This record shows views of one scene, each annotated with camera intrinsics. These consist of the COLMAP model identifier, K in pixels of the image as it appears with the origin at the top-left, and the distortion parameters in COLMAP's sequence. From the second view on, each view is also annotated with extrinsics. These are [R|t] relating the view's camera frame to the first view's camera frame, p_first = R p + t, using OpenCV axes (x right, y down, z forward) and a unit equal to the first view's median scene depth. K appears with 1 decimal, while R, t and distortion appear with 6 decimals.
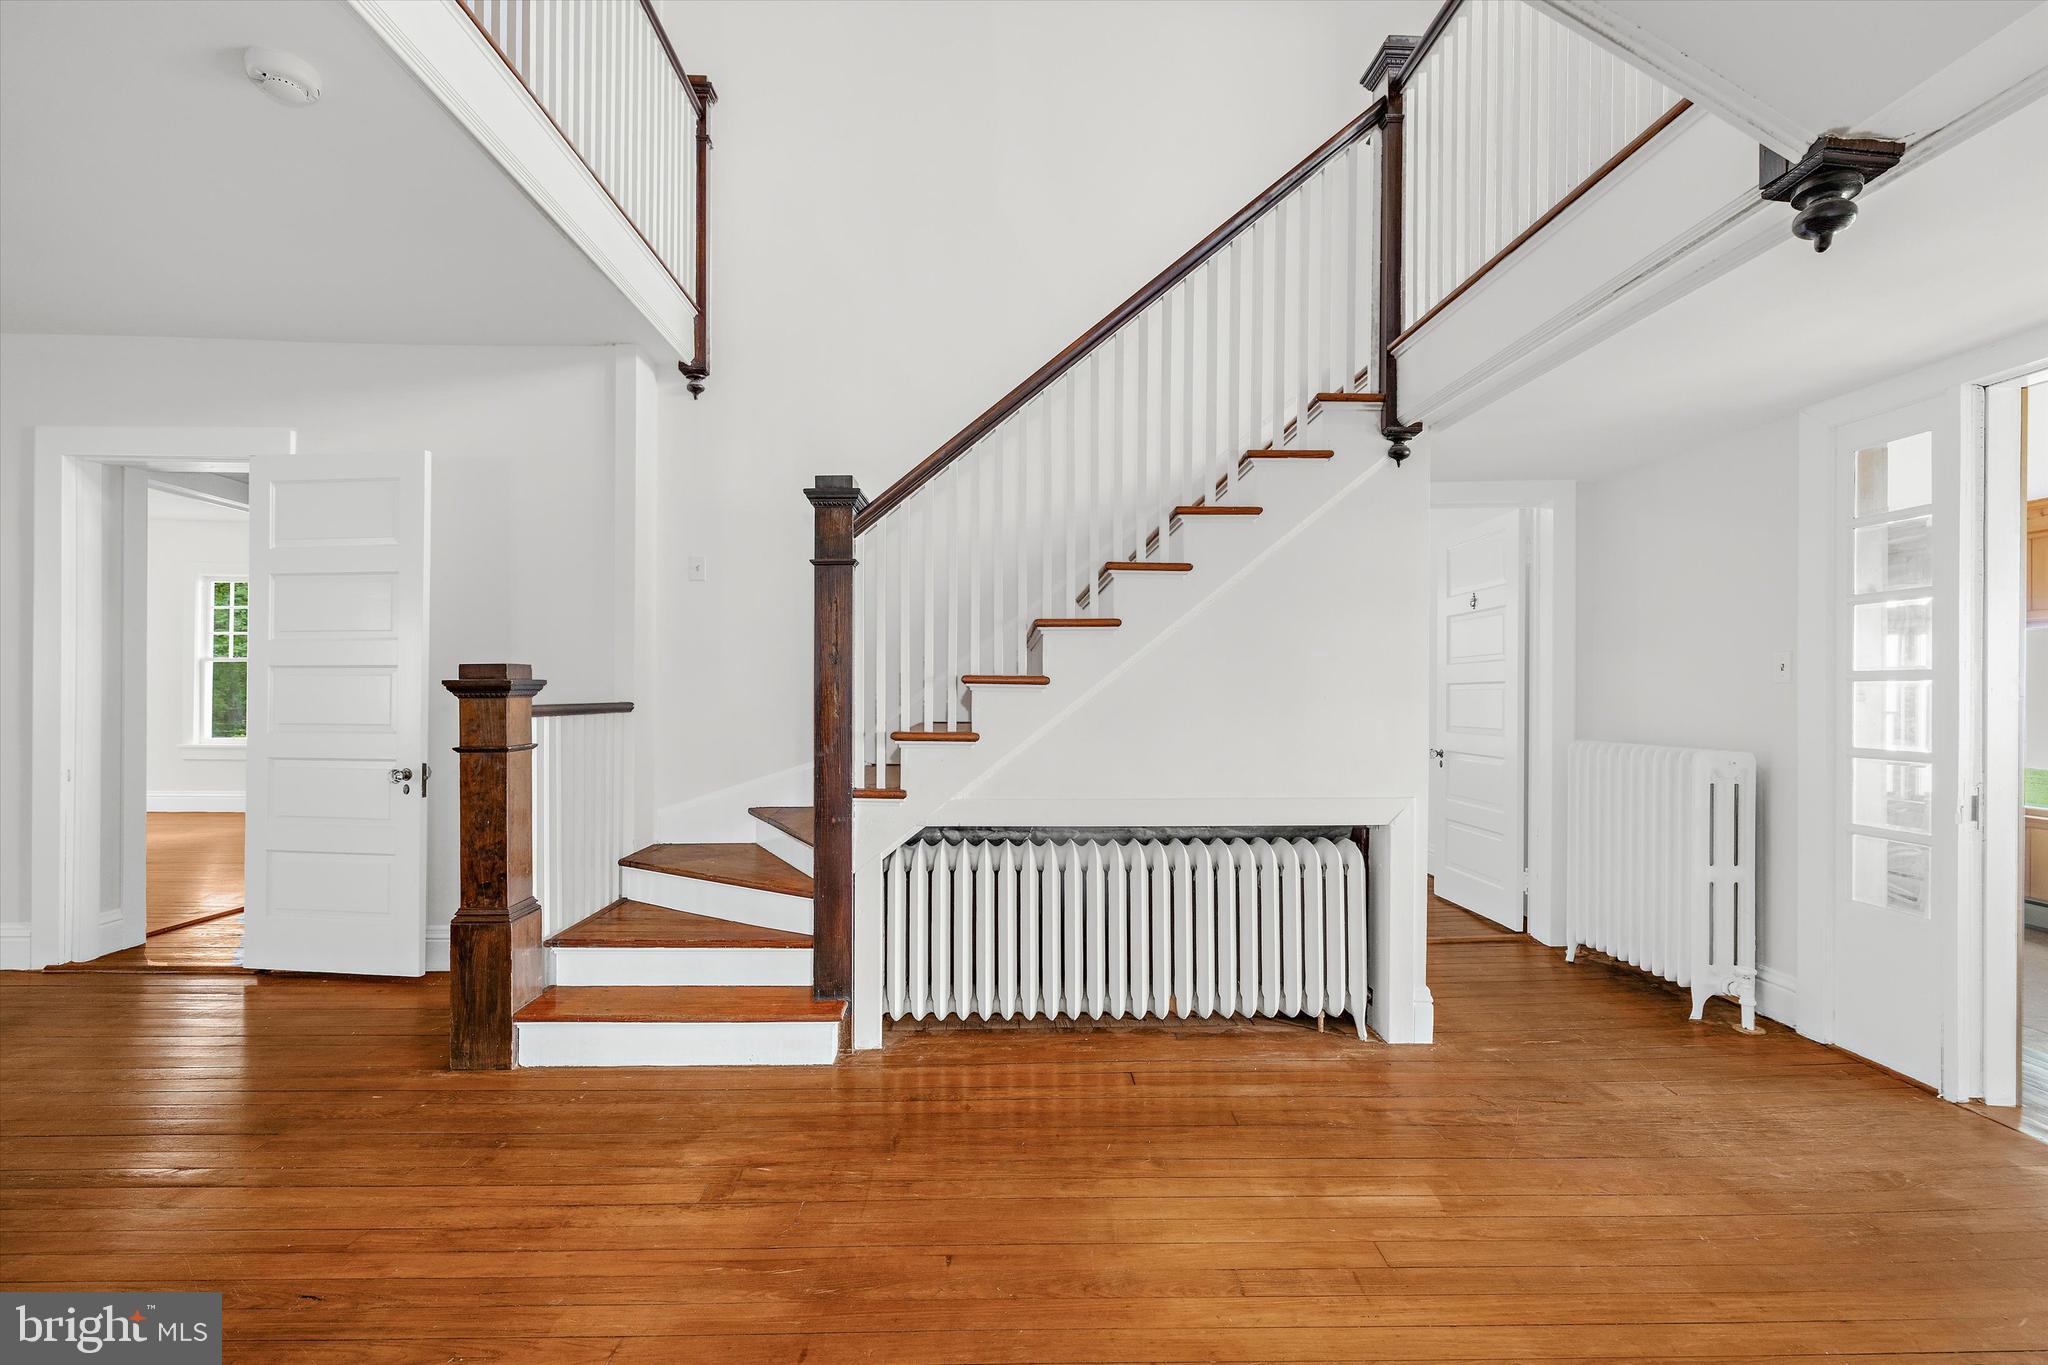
lens RADIAL K [[883.2, 0, 1023.7], [0, 883.2, 686.3], [0, 0, 1]] dist [-0.003468, 0.001213]
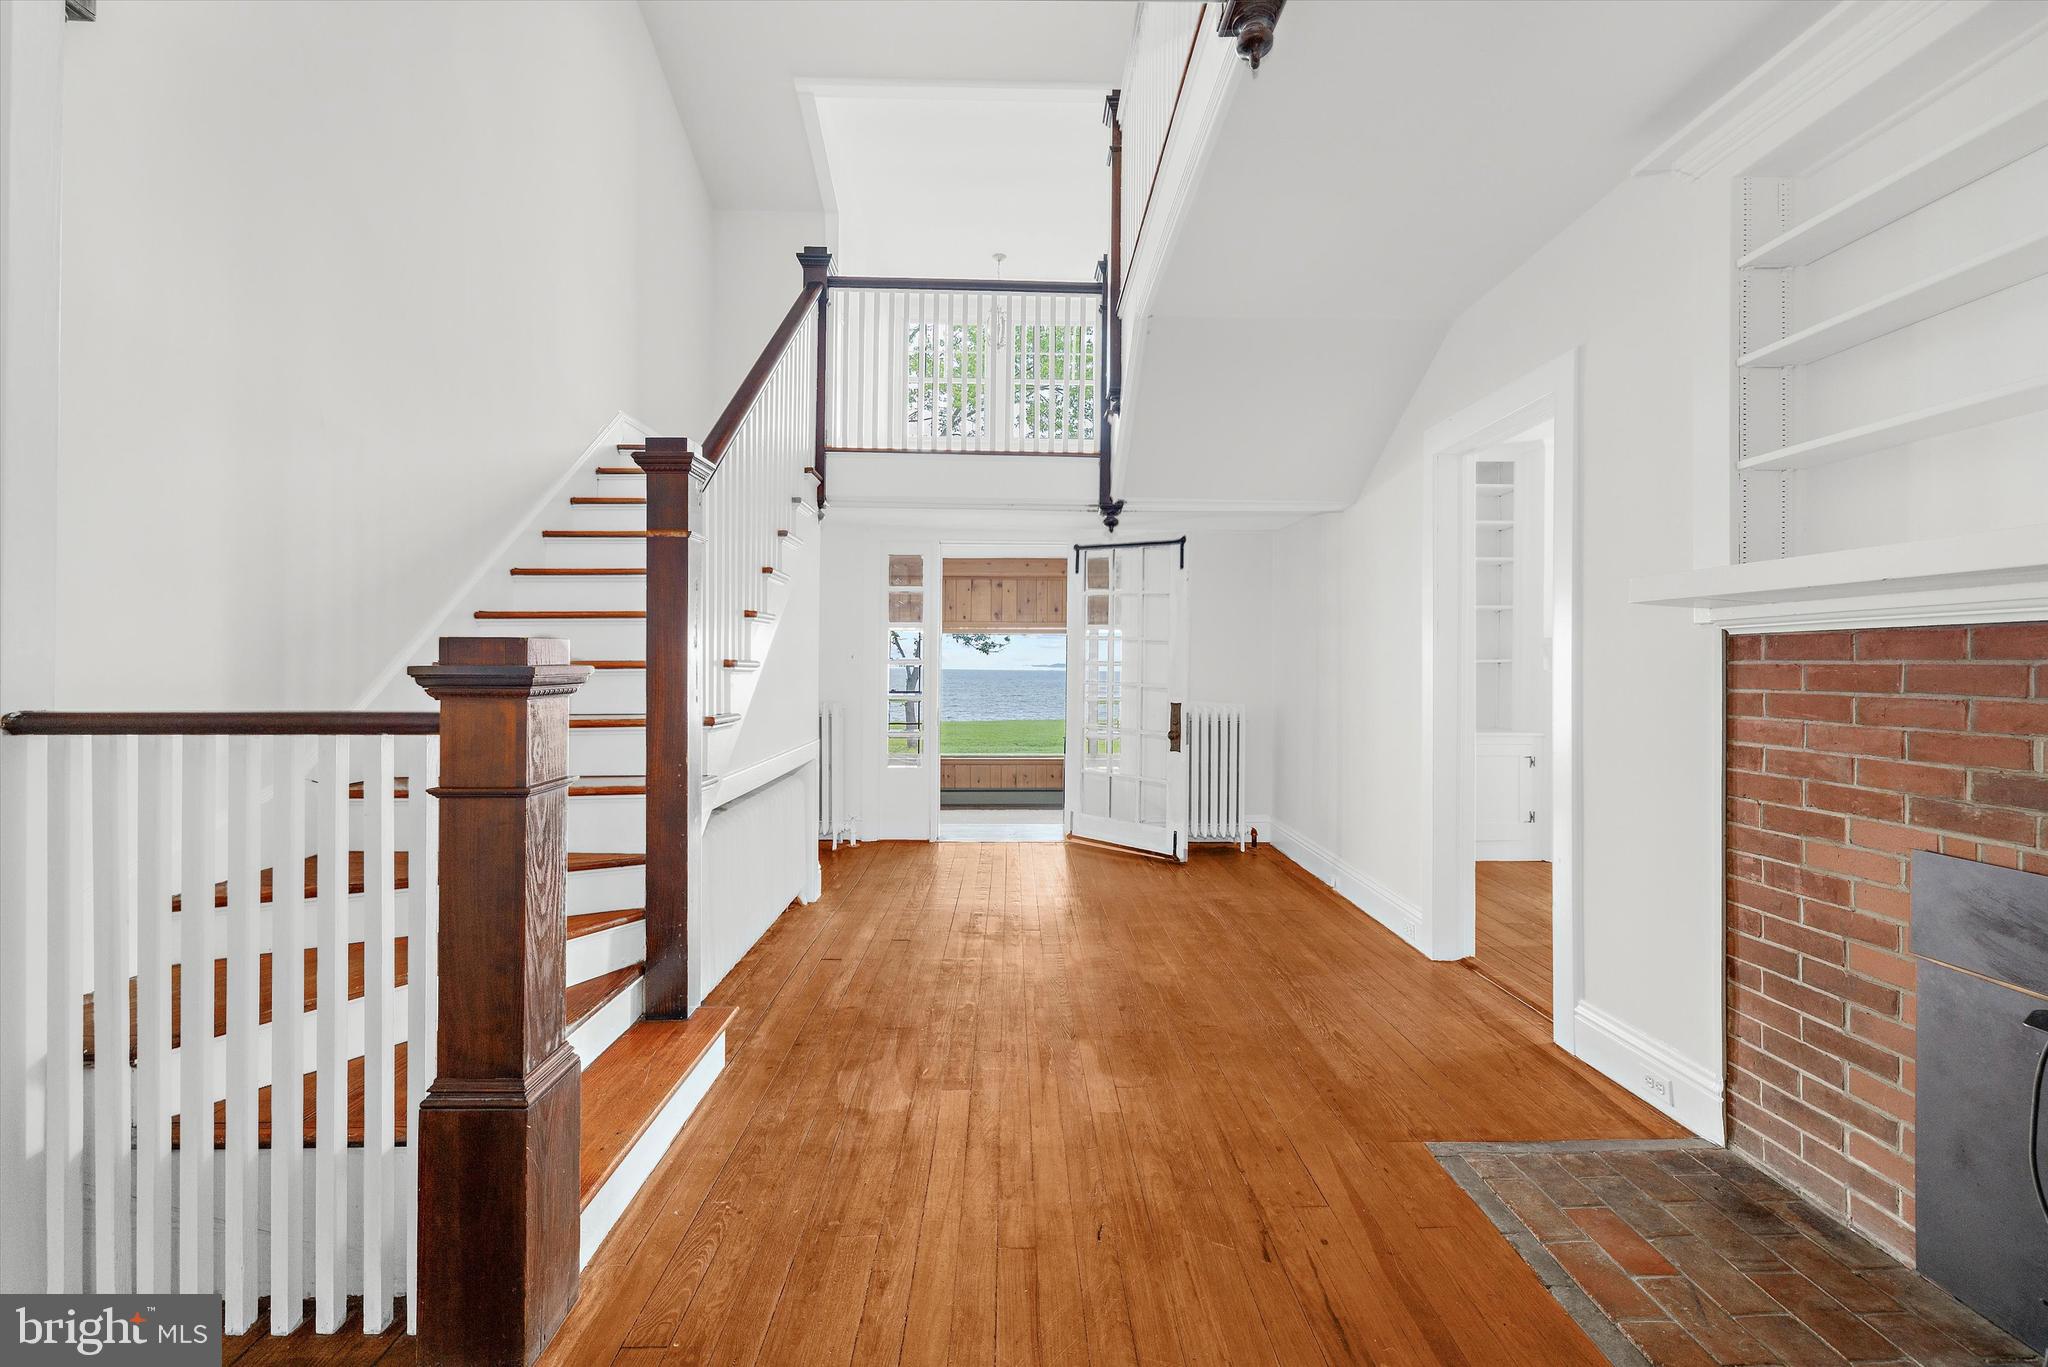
lens RADIAL K [[883.2, 0, 1031.0], [0, 883.2, 672.7], [0, 0, 1]] dist [-0.003468, 0.001213]
pose [[-0.002191, -0.013854, 0.999902, -1.264766], [-0.010327, 0.999851, 0.013830, -0.015930], [-0.999944, -0.010295, -0.002334, 0.727803]]
